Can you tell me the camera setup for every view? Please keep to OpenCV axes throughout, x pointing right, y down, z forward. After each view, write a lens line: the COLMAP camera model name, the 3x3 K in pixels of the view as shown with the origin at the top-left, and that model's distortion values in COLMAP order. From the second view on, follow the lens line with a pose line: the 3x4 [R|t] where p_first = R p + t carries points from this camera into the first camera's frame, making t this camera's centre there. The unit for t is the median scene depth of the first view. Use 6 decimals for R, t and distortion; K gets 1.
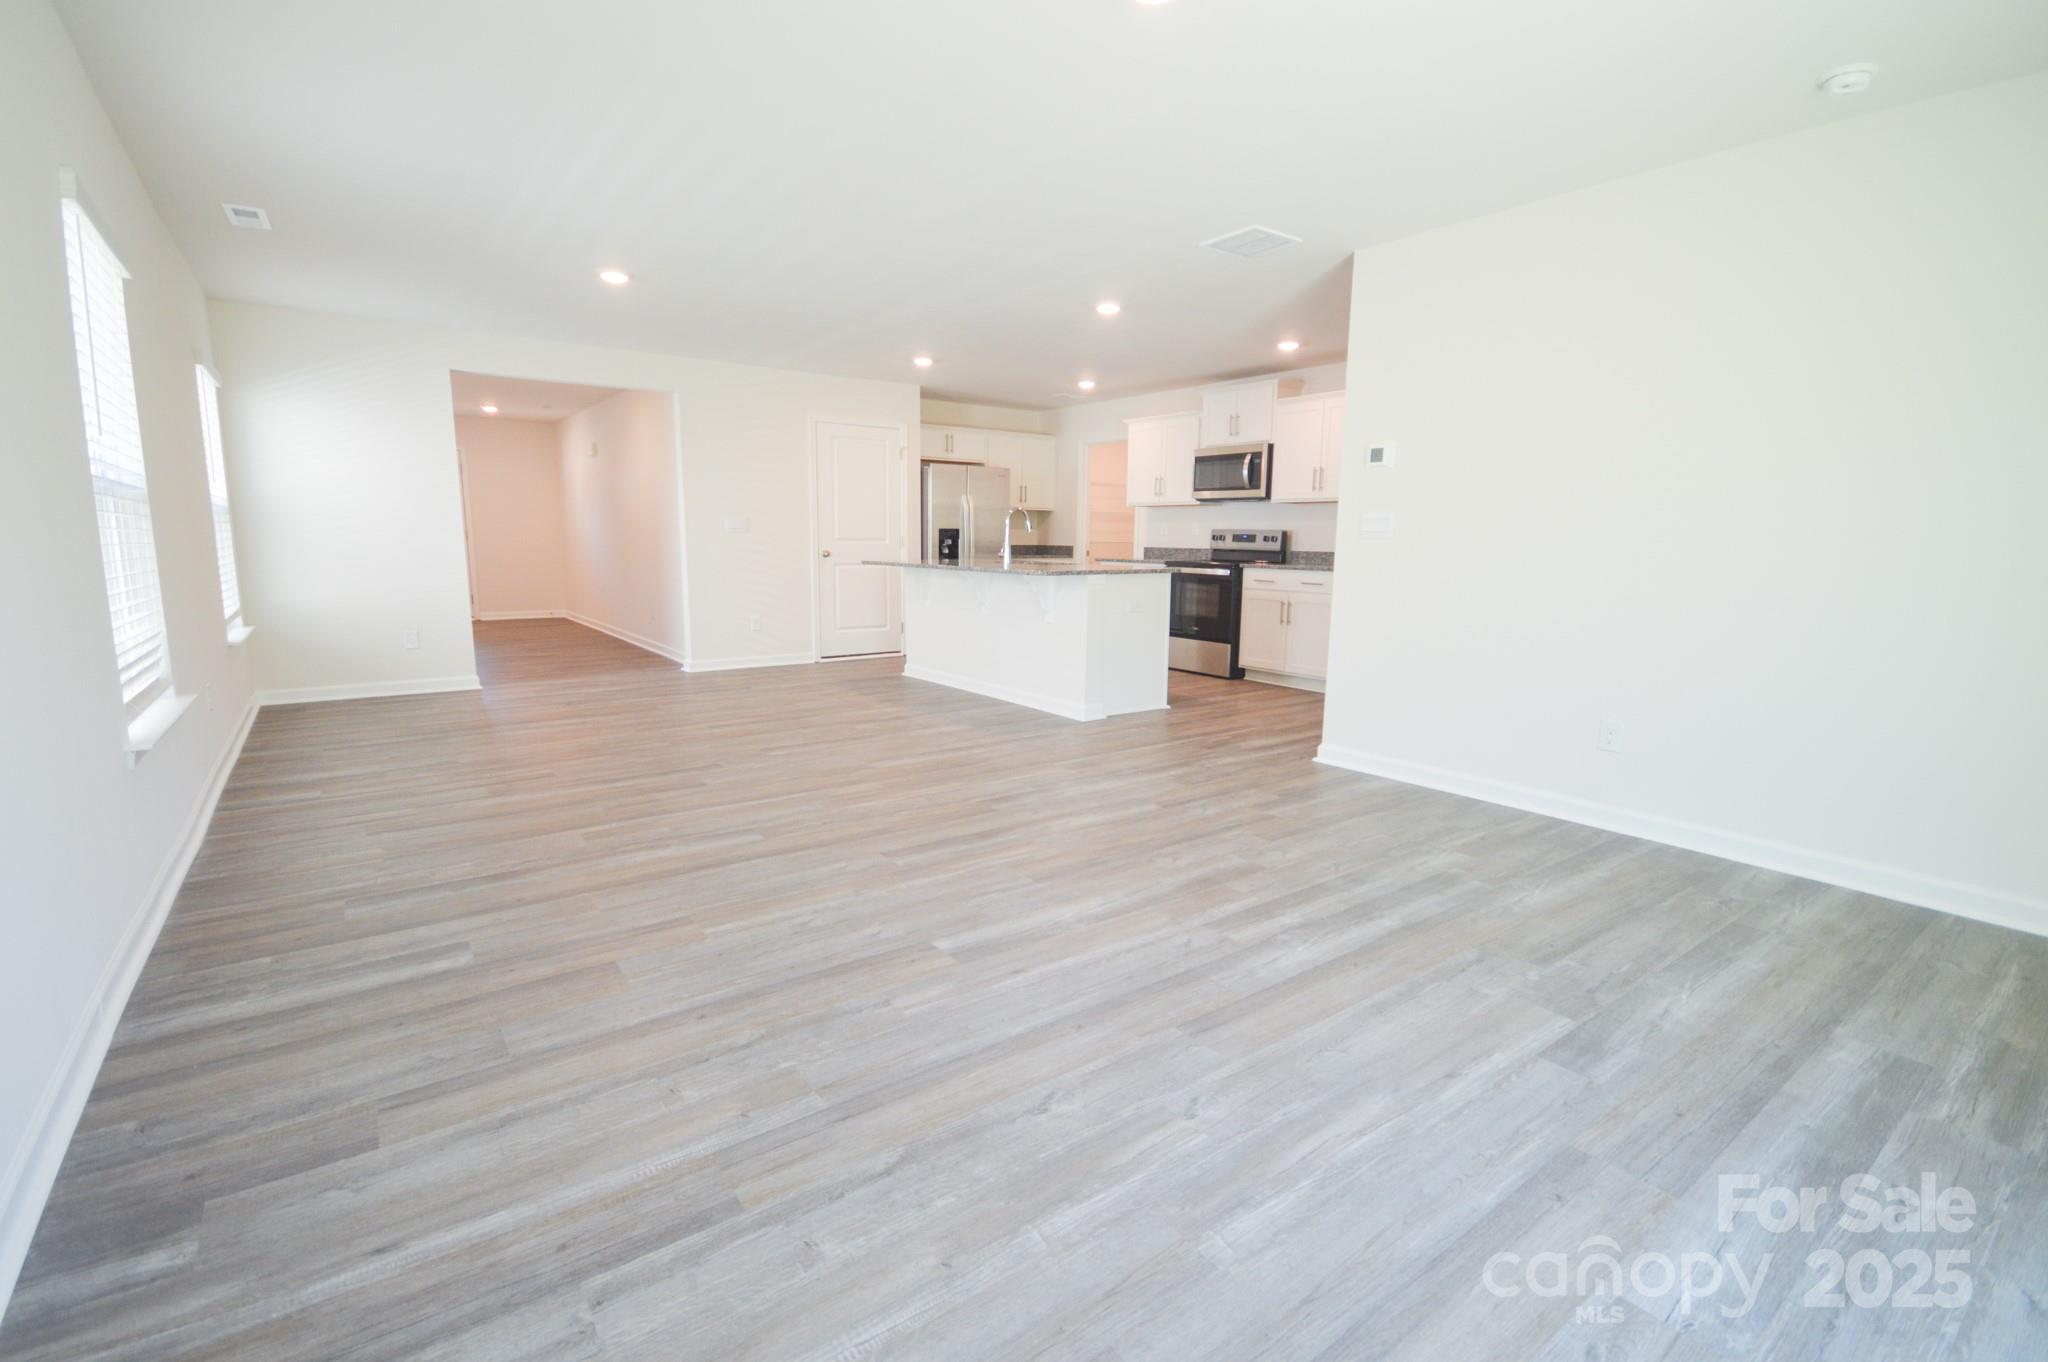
lens RADIAL K [[910.5, 0, 1032.4], [0, 910.5, 675.0], [0, 0, 1]] dist [0.013214, -0.010132]
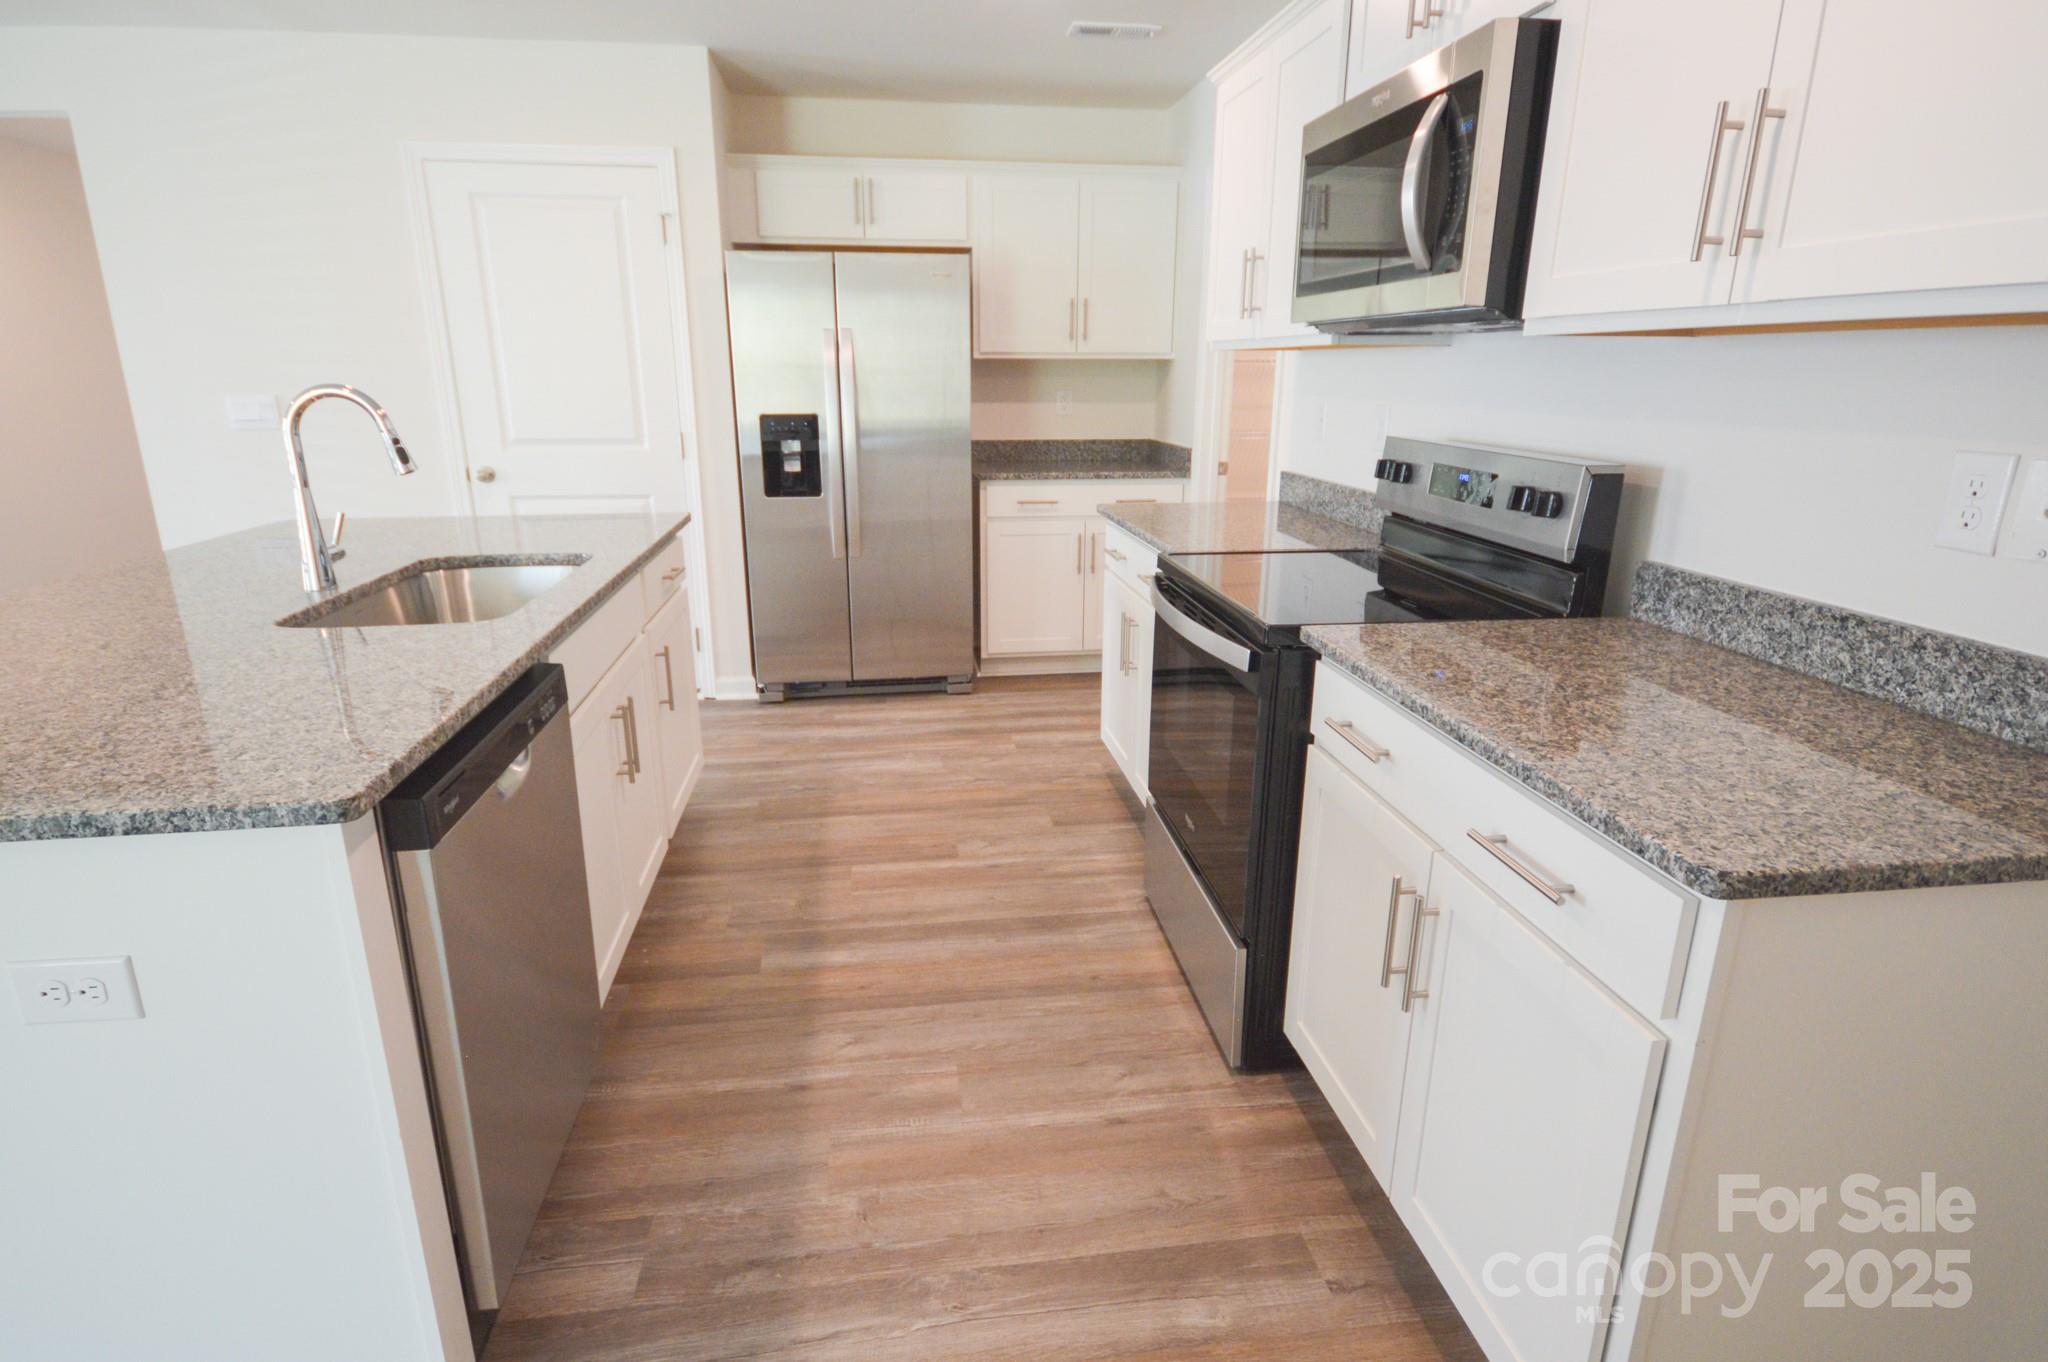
lens RADIAL K [[1060.7, 0, 1014.8], [0, 1060.7, 687.9], [0, 0, 1]] dist [0.001293, -0.000032]
pose [[0.871626, 0.131183, -0.472290, 0.277086], [-0.065334, 0.986017, 0.153301, -0.135315], [0.485797, -0.102765, 0.868010, 0.704616]]
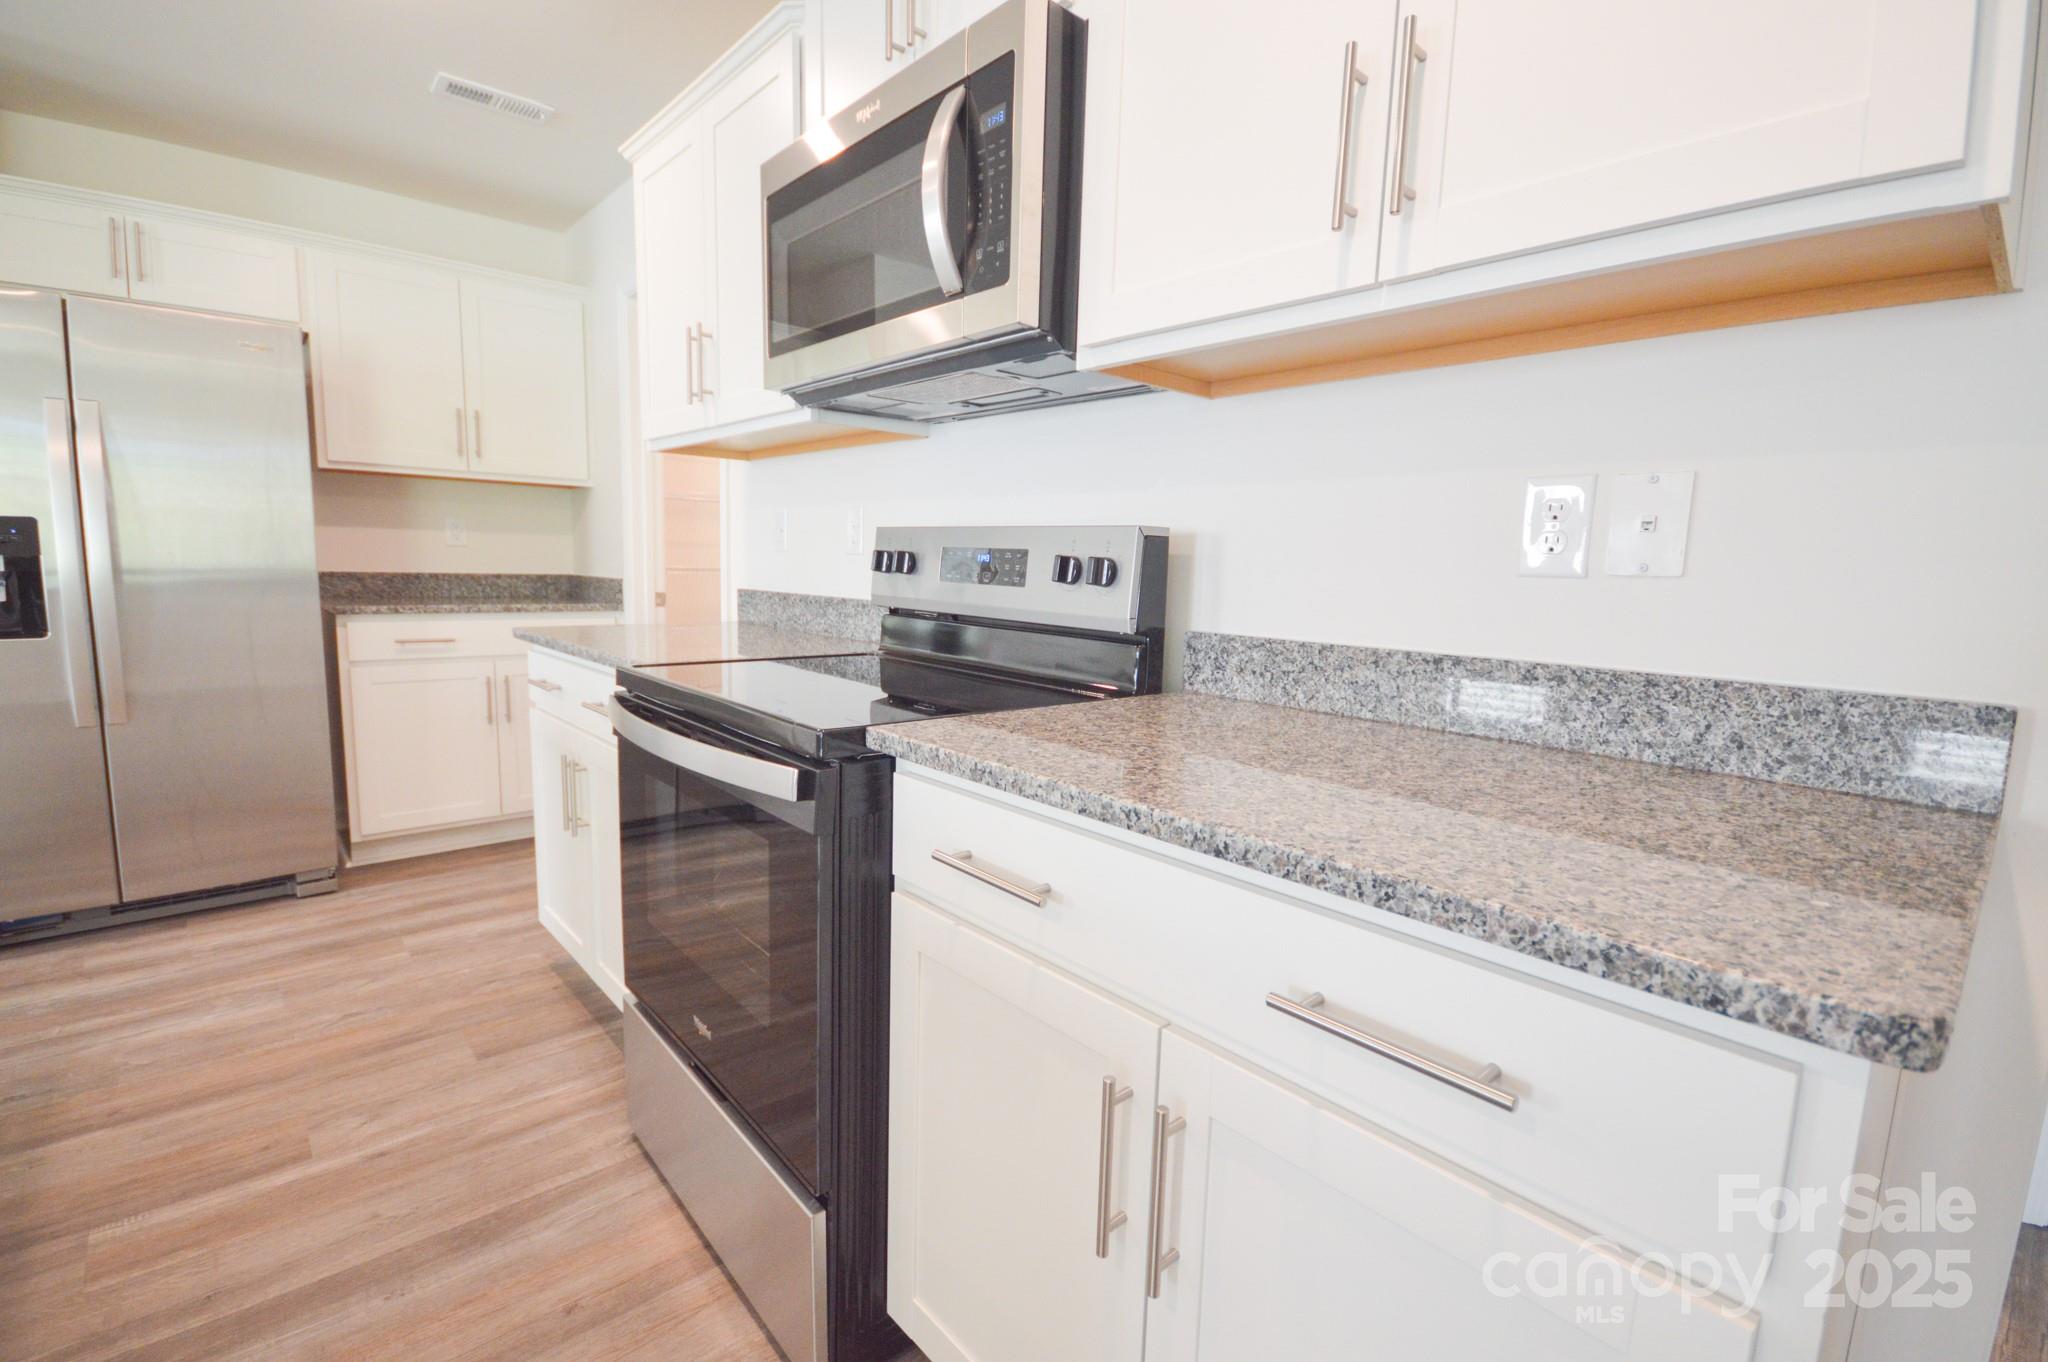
lens RADIAL K [[910.5, 0, 1024.0], [0, 910.5, 680.1], [0, 0, 1]] dist [0.013214, -0.010132]
pose [[0.996126, 0.003447, 0.087875, 0.228912], [-0.001533, 0.999760, -0.021843, -0.120517], [-0.087929, 0.021624, 0.995892, 0.799467]]
